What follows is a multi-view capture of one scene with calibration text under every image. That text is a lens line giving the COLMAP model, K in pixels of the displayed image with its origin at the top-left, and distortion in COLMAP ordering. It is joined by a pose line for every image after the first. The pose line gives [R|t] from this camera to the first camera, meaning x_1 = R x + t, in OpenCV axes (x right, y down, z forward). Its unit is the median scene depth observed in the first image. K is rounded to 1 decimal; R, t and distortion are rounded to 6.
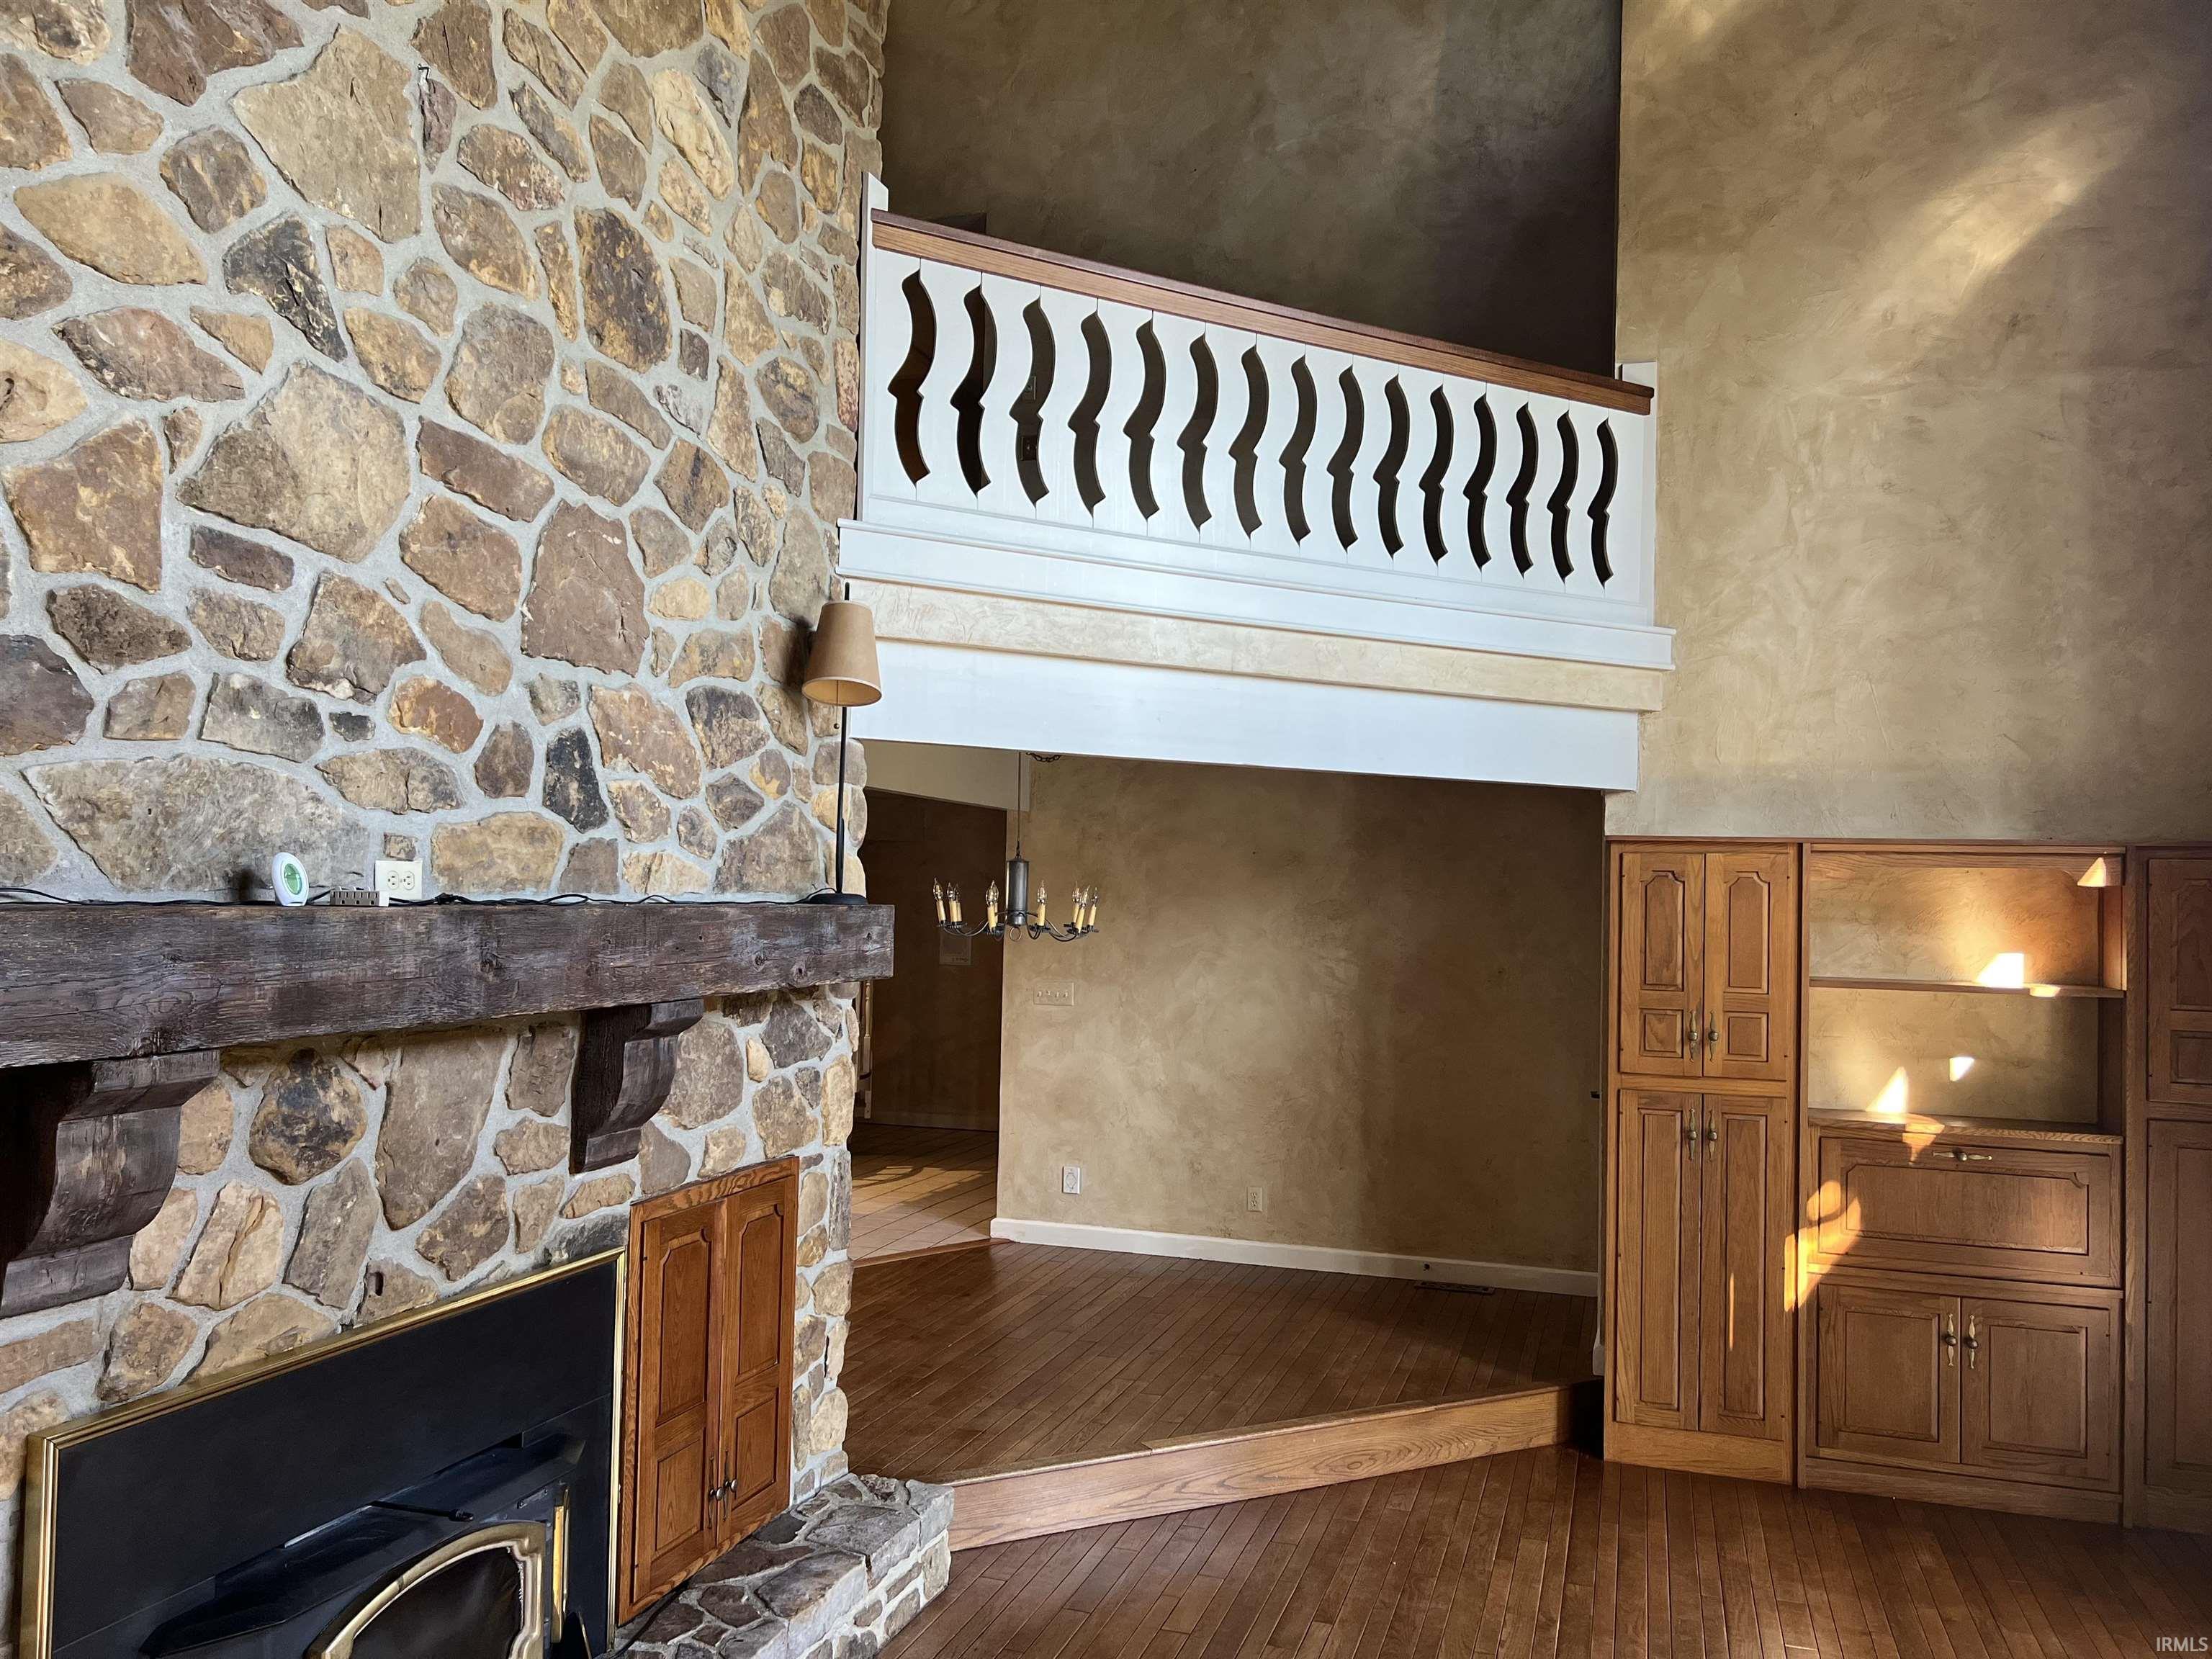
lens RADIAL K [[1662.8, 0, 1103.8], [0, 1662.8, 853.5], [0, 0, 1]] dist [0.032423, -0.034149]
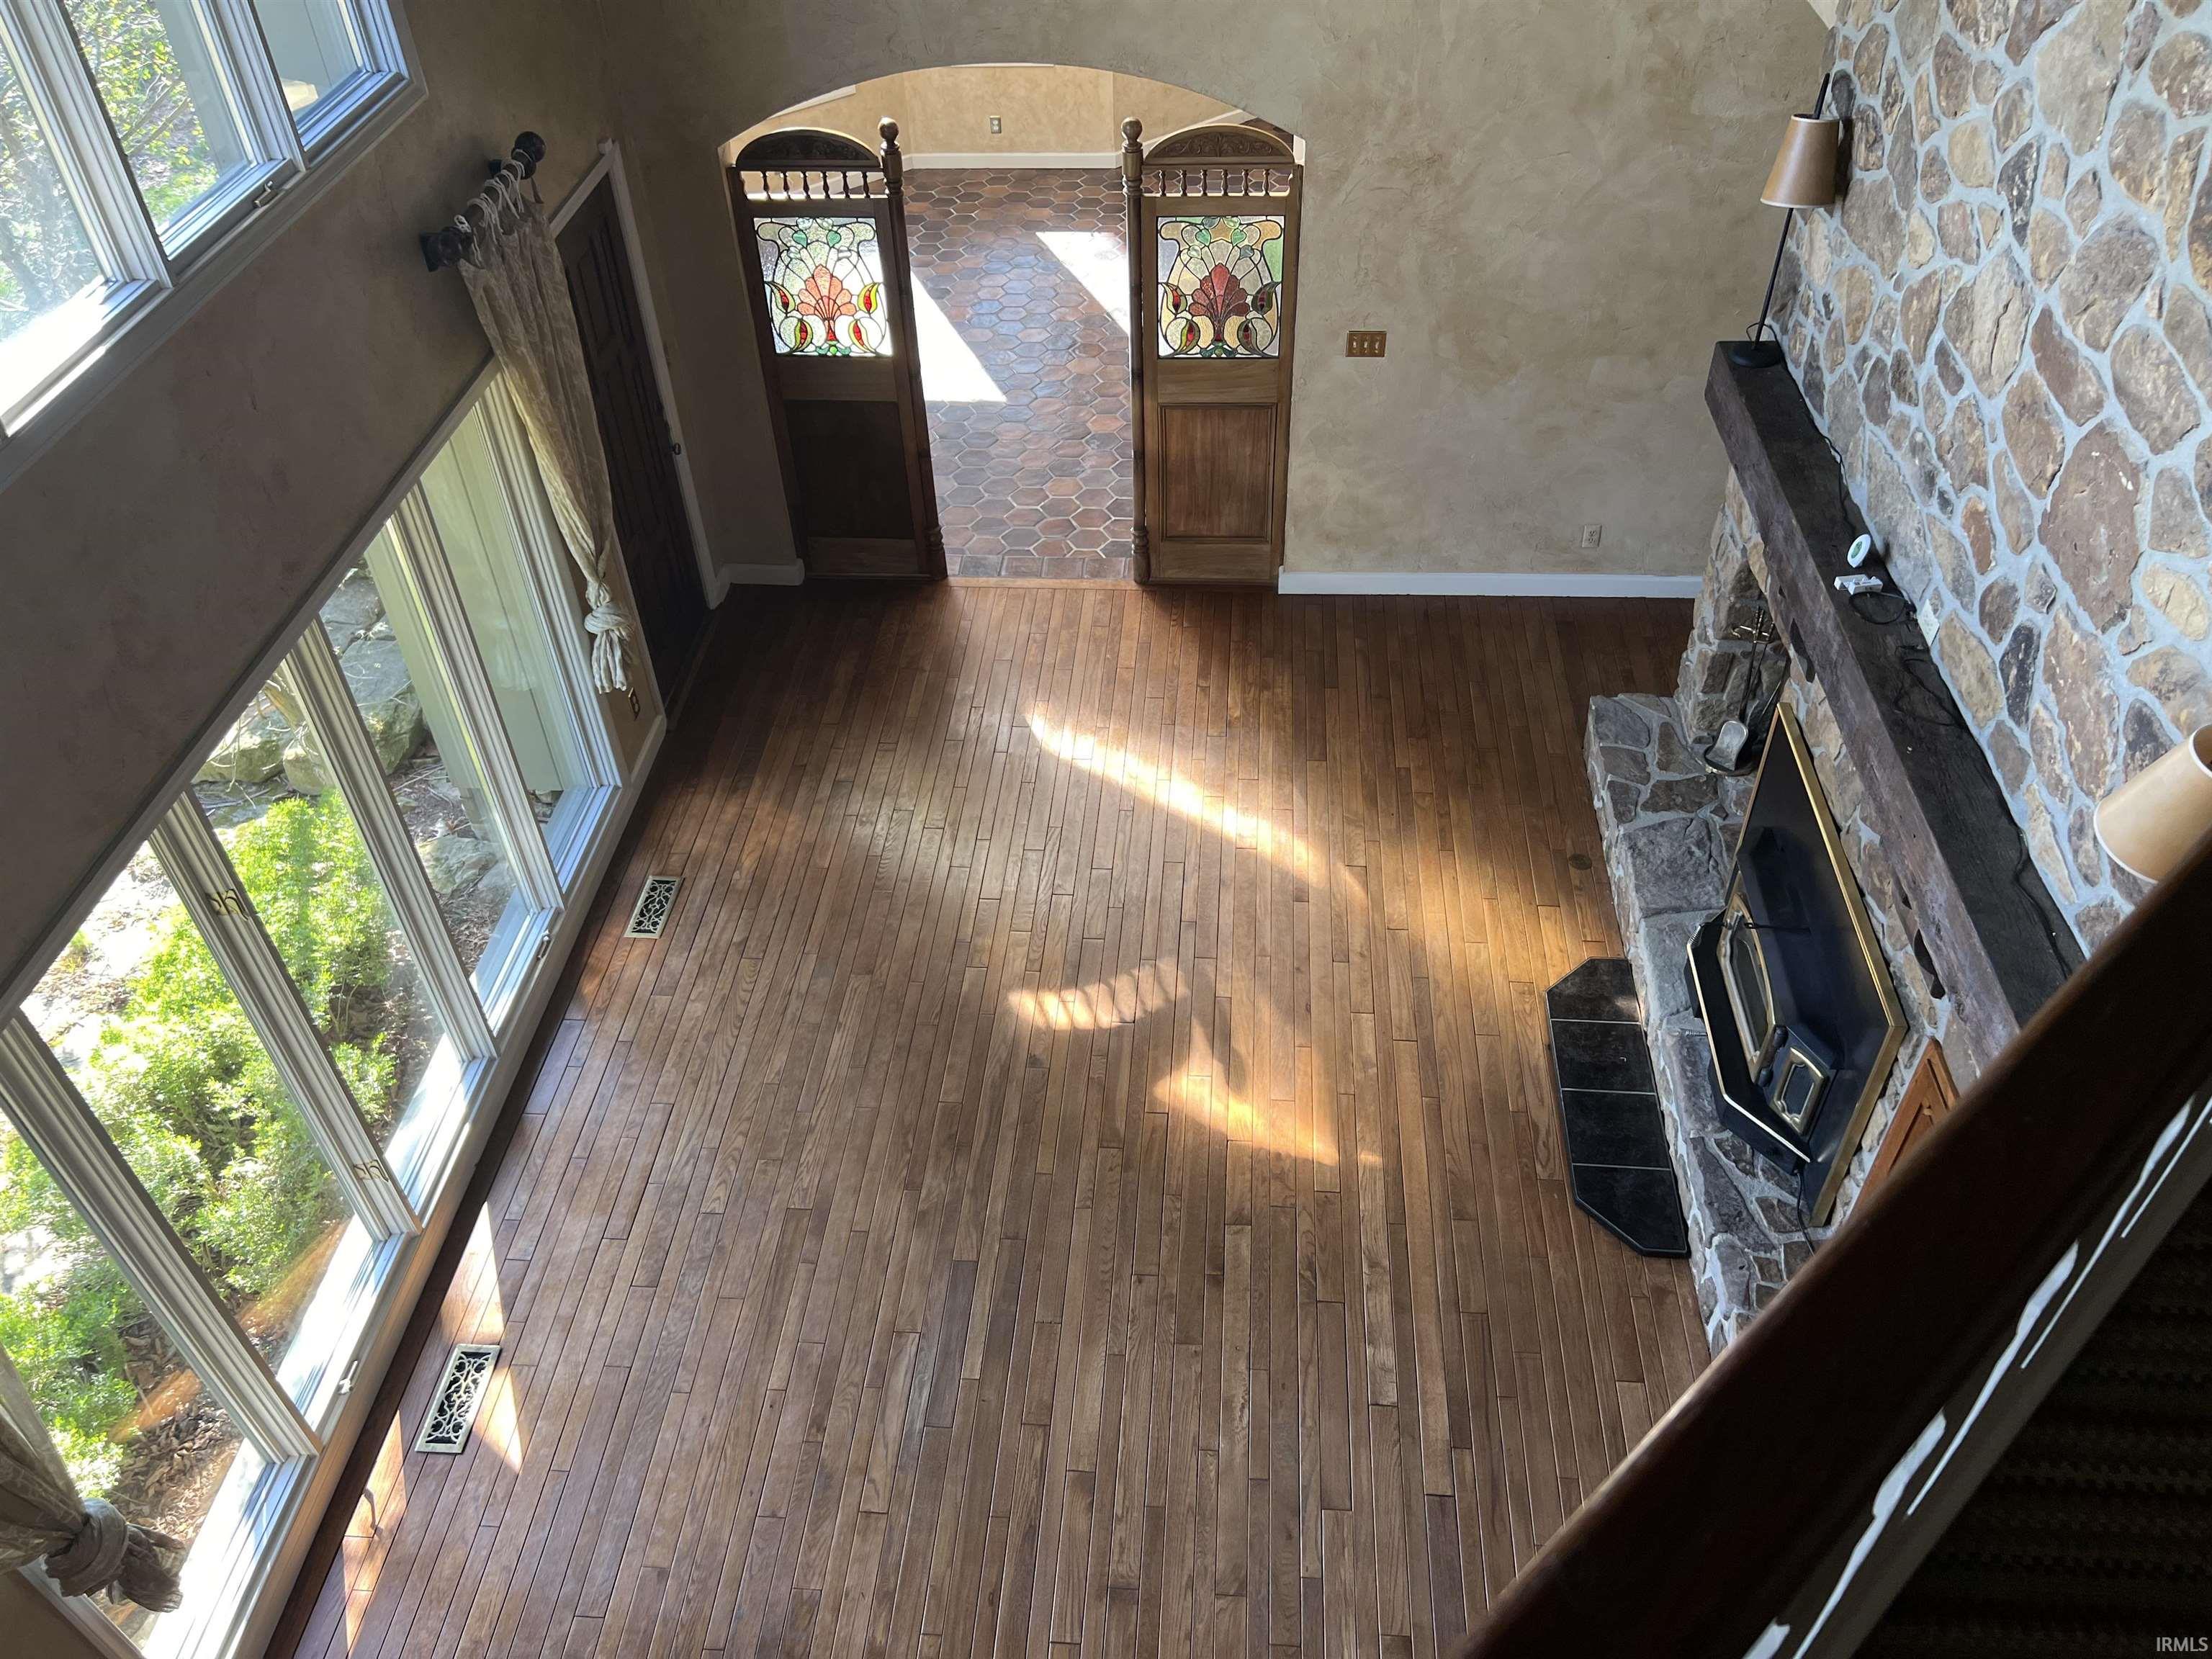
lens RADIAL K [[1662.8, 0, 1093.4], [0, 1662.8, 827.5], [0, 0, 1]] dist [0.032423, -0.034149]
pose [[-0.971492, 0.169554, -0.165696, 0.490236], [0.024723, 0.767570, 0.640488, -0.721075], [0.235781, 0.618132, -0.749880, 1.872342]]
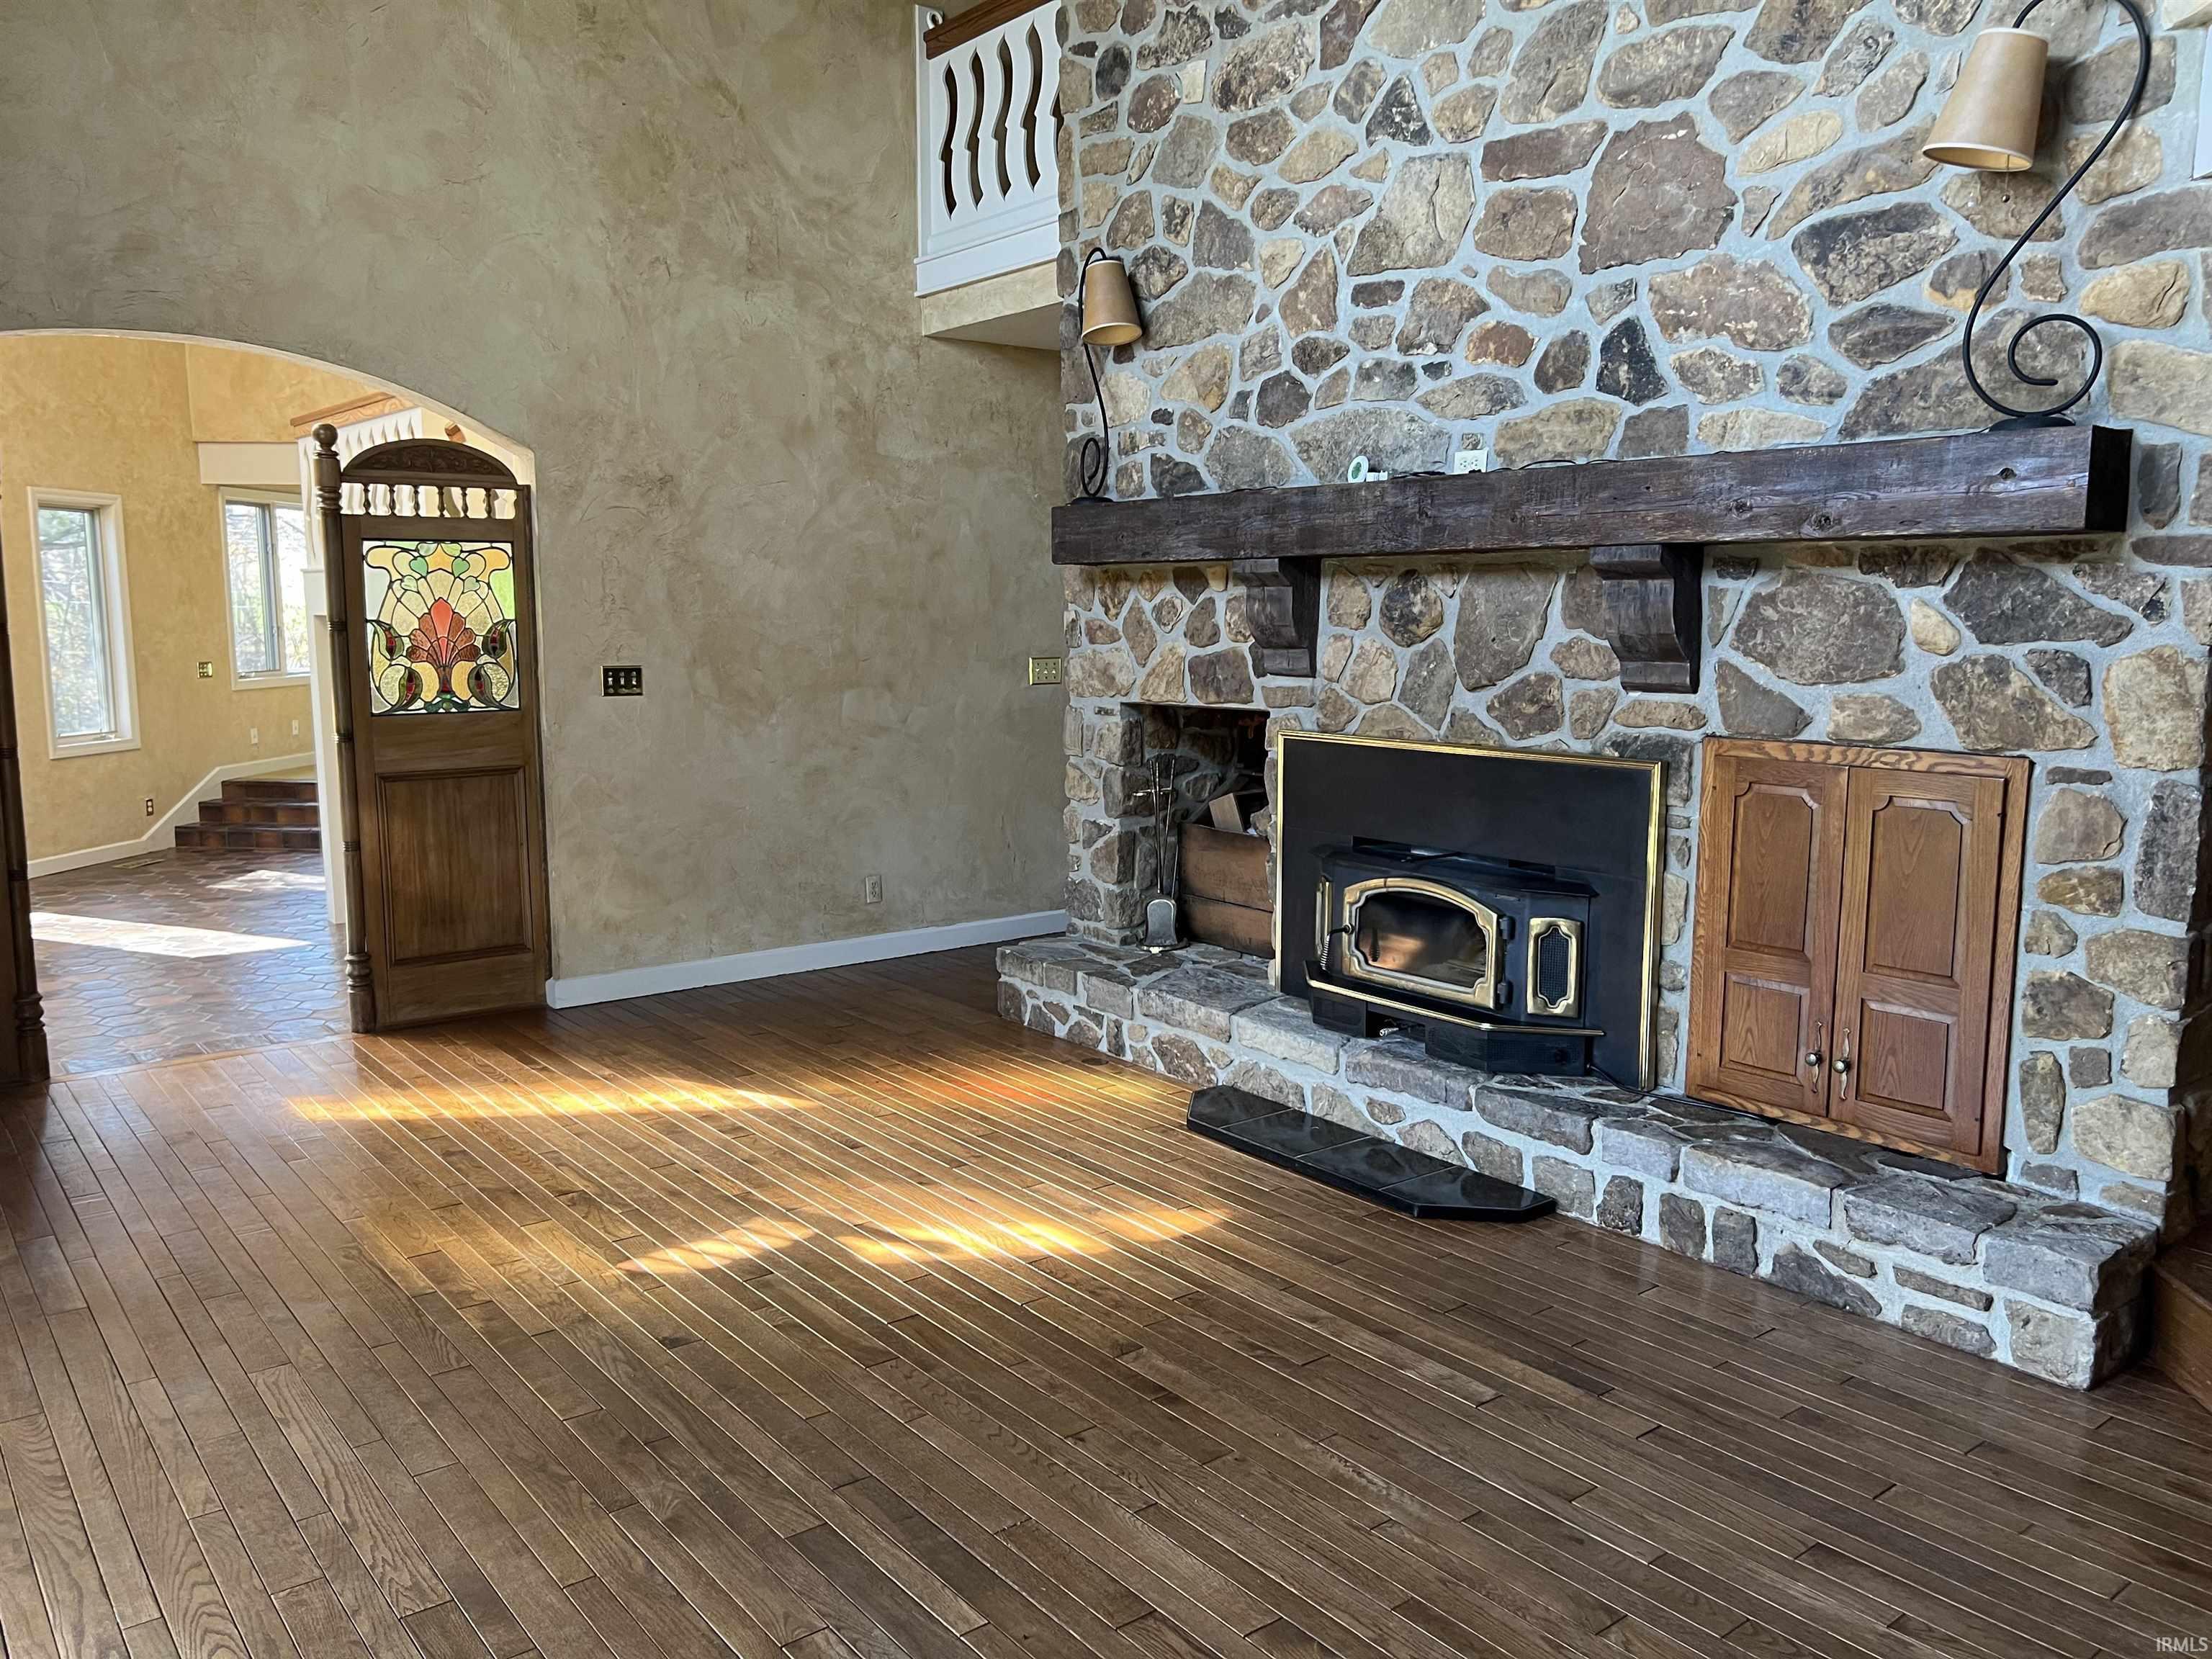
lens RADIAL K [[1662.8, 0, 1095.5], [0, 1662.8, 825.5], [0, 0, 1]] dist [0.032423, -0.034149]
pose [[-0.551722, 0.091786, -0.828962, 1.010802], [0.009353, 0.994544, 0.103896, 0.173878], [0.833976, 0.049568, -0.549571, 1.477630]]
